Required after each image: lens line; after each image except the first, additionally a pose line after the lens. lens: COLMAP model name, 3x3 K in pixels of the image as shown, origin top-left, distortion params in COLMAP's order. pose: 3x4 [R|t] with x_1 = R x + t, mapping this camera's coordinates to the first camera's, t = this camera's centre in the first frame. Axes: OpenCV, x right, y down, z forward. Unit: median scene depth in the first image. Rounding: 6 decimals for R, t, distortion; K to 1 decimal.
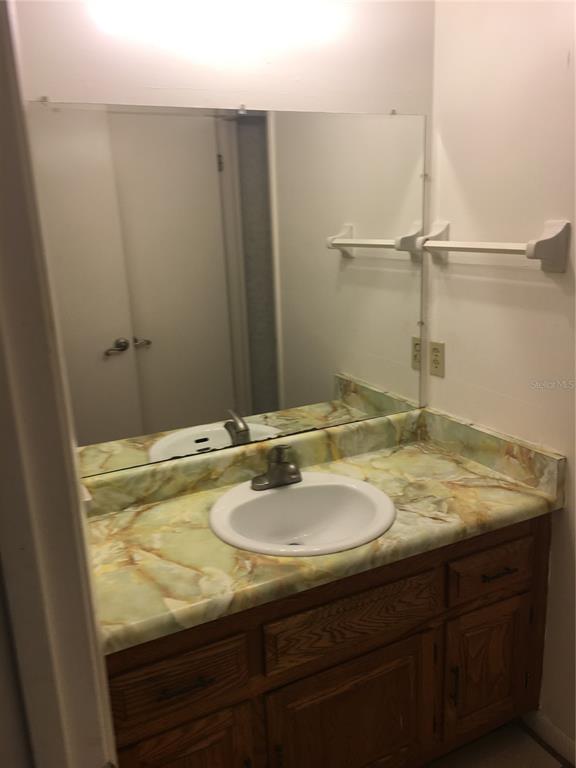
lens RADIAL K [[652.4, 0, 285.6], [0, 652.4, 382.6], [0, 0, 1]] dist [0.061058, -0.067512]
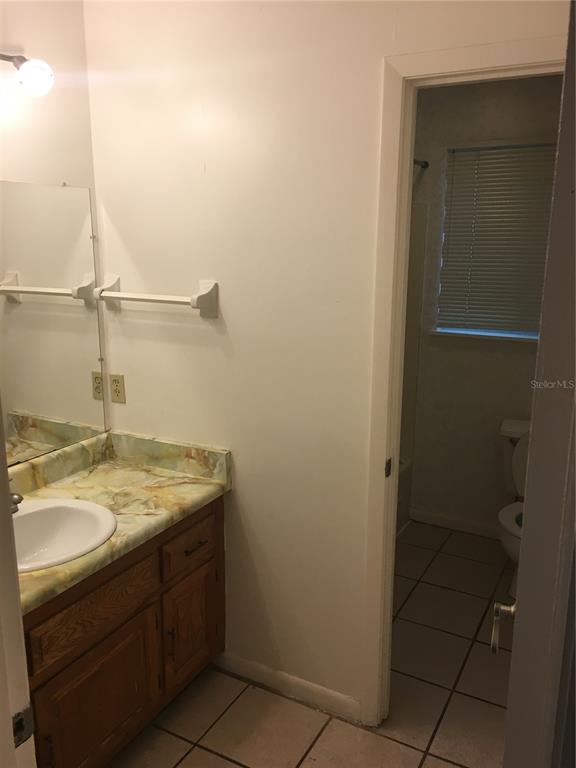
lens RADIAL K [[652.4, 0, 288.7], [0, 652.4, 383.5], [0, 0, 1]] dist [0.061058, -0.067512]
pose [[0.822557, -0.087390, 0.561928, -0.213858], [0.109159, 0.994011, -0.005202, -0.006059], [-0.558107, 0.065619, 0.827170, -0.189705]]
